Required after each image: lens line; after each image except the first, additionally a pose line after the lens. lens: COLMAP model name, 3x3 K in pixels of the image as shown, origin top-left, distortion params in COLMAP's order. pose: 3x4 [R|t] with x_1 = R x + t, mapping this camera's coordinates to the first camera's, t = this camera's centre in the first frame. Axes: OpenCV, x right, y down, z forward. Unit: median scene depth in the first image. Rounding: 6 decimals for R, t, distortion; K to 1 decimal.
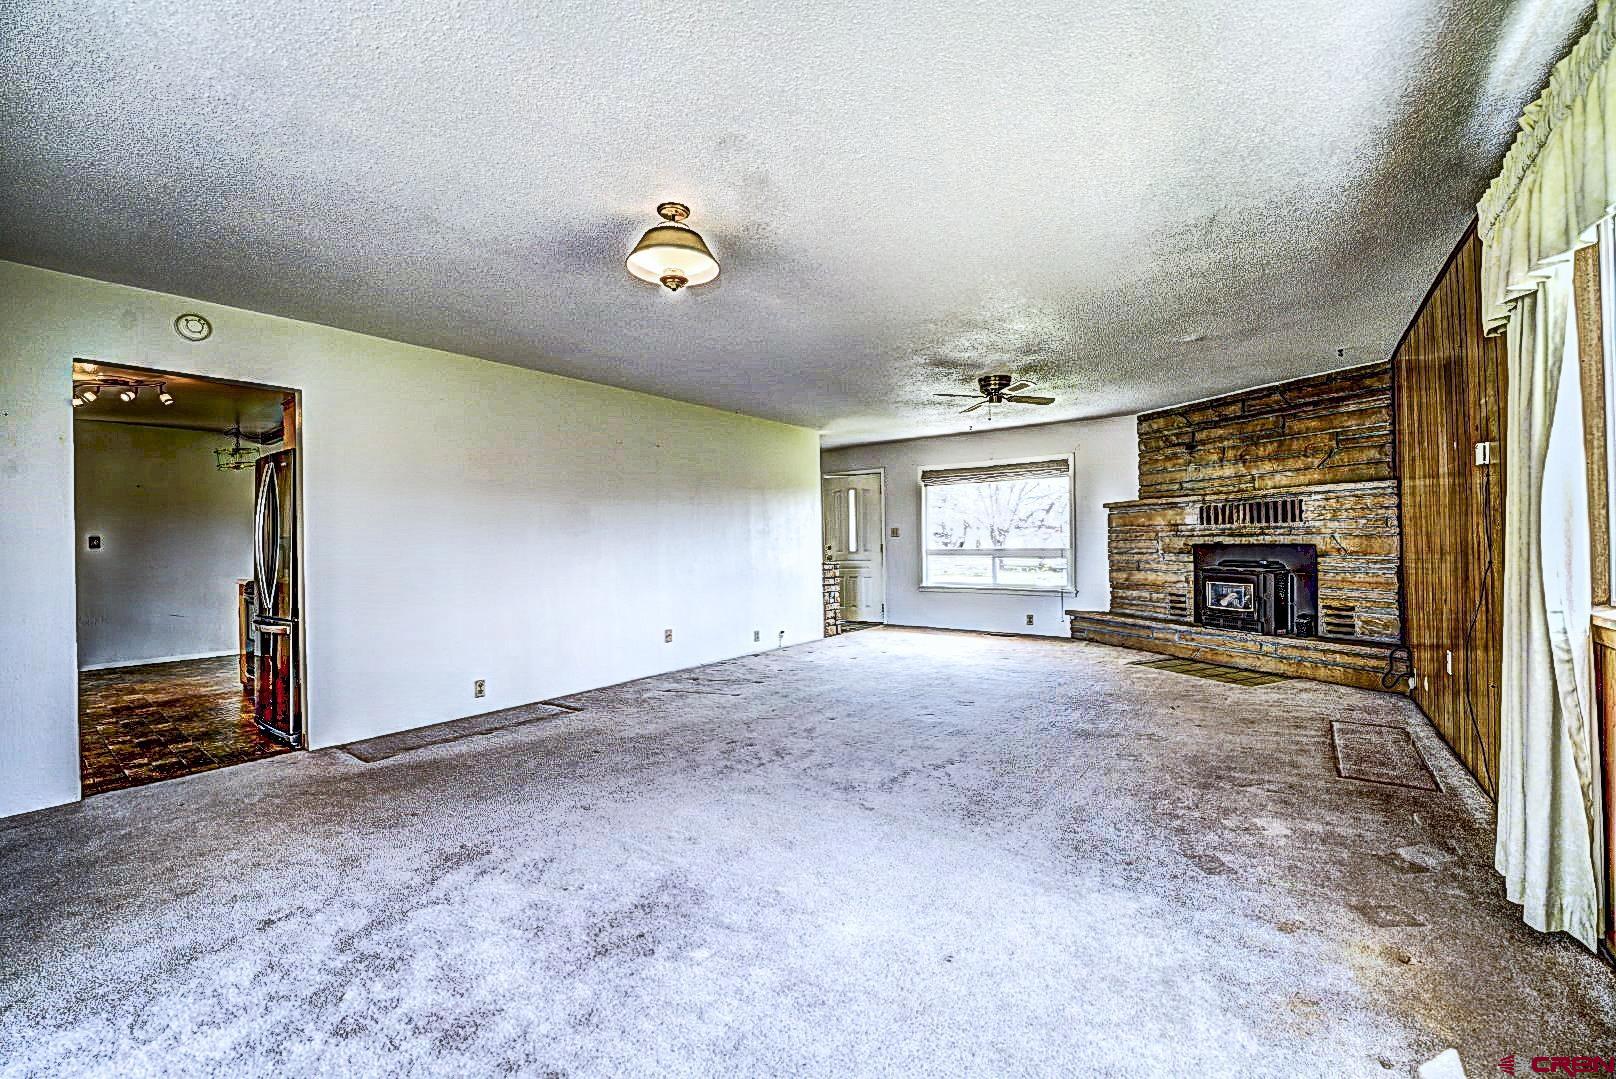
lens RADIAL K [[665.9, 0, 811.1], [0, 665.9, 539.2], [0, 0, 1]] dist [-0.027966, 0.002049]
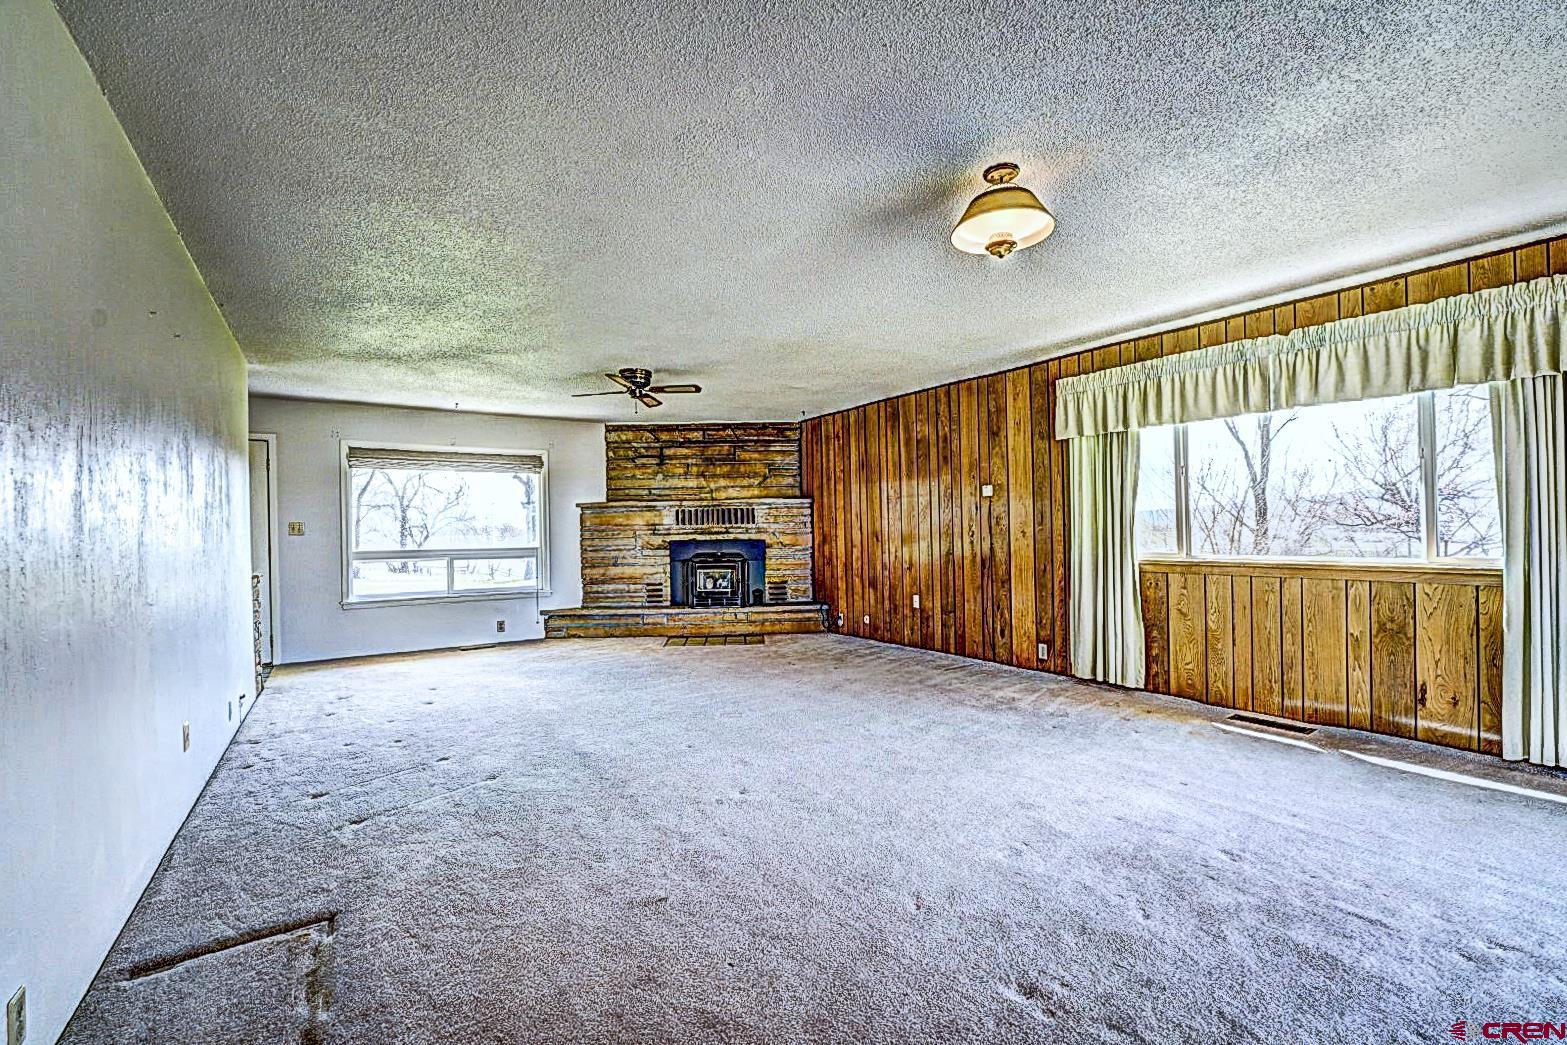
lens RADIAL K [[645.7, 0, 788.5], [0, 645.7, 530.1], [0, 0, 1]] dist [-0.027966, 0.002049]
pose [[0.323078, 0.010895, 0.946310, -0.473410], [0.008799, 0.999856, -0.014515, 0.006711], [-0.946331, 0.013016, 0.322936, 0.419024]]
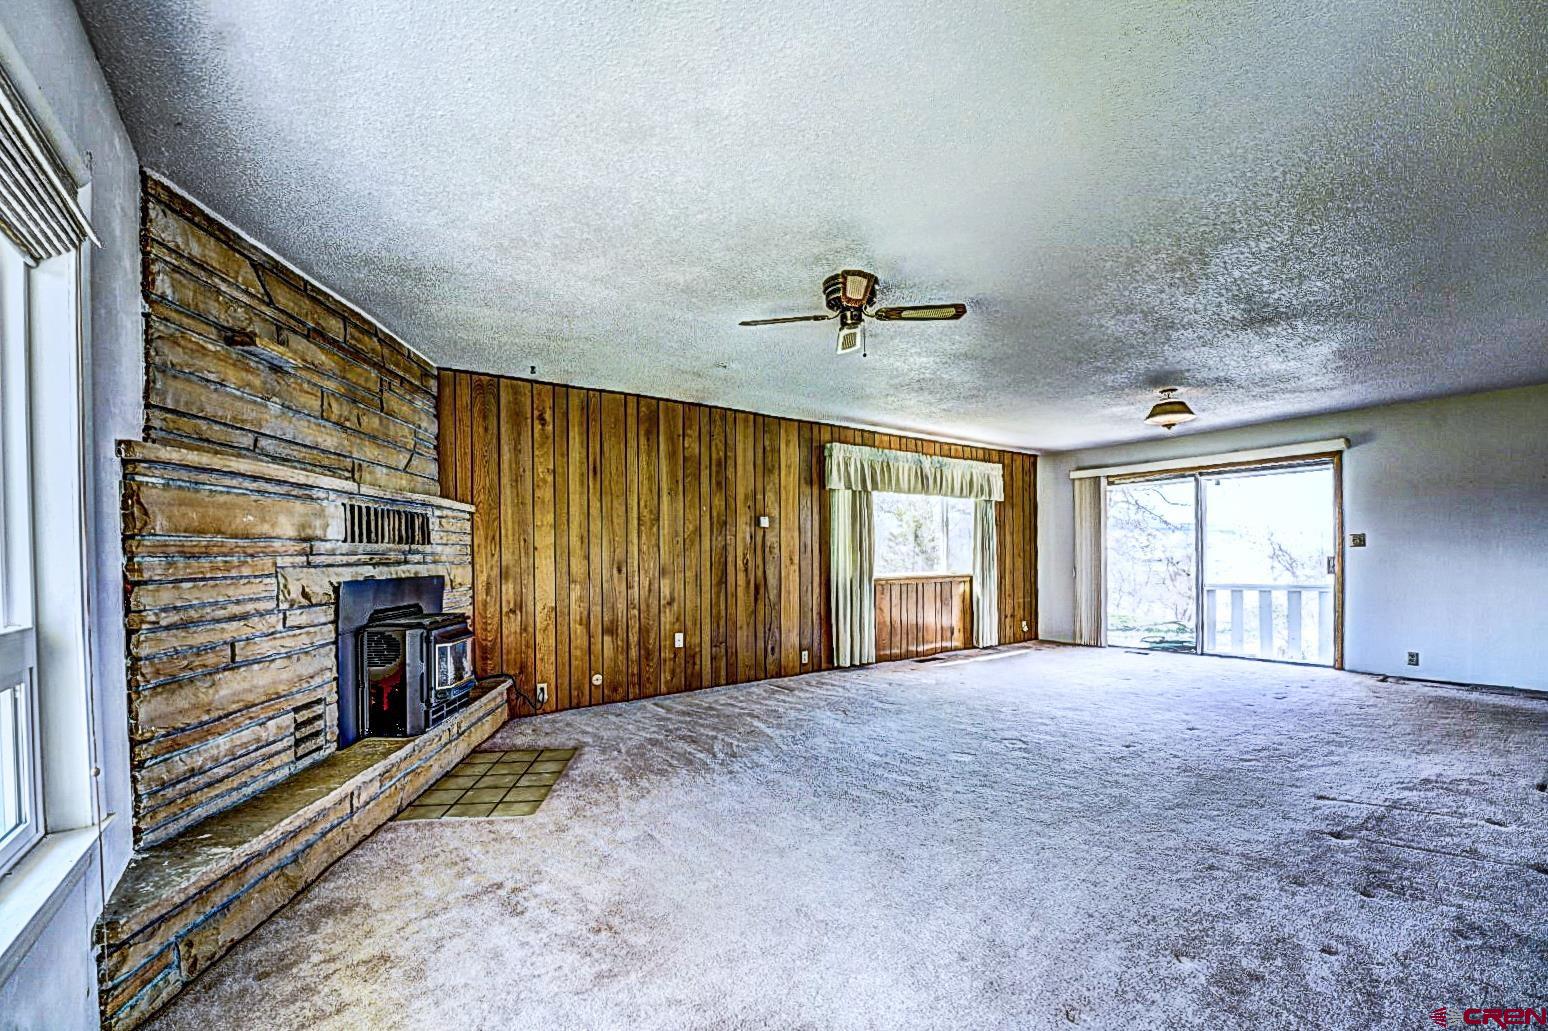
lens RADIAL K [[637.8, 0, 802.9], [0, 637.8, 559.7], [0, 0, 1]] dist [-0.027966, 0.002049]
pose [[-0.961137, 0.023591, 0.275063, 0.145139], [0.024909, 0.999689, 0.001299, -0.001270], [-0.274947, 0.008100, -0.961425, 1.351209]]
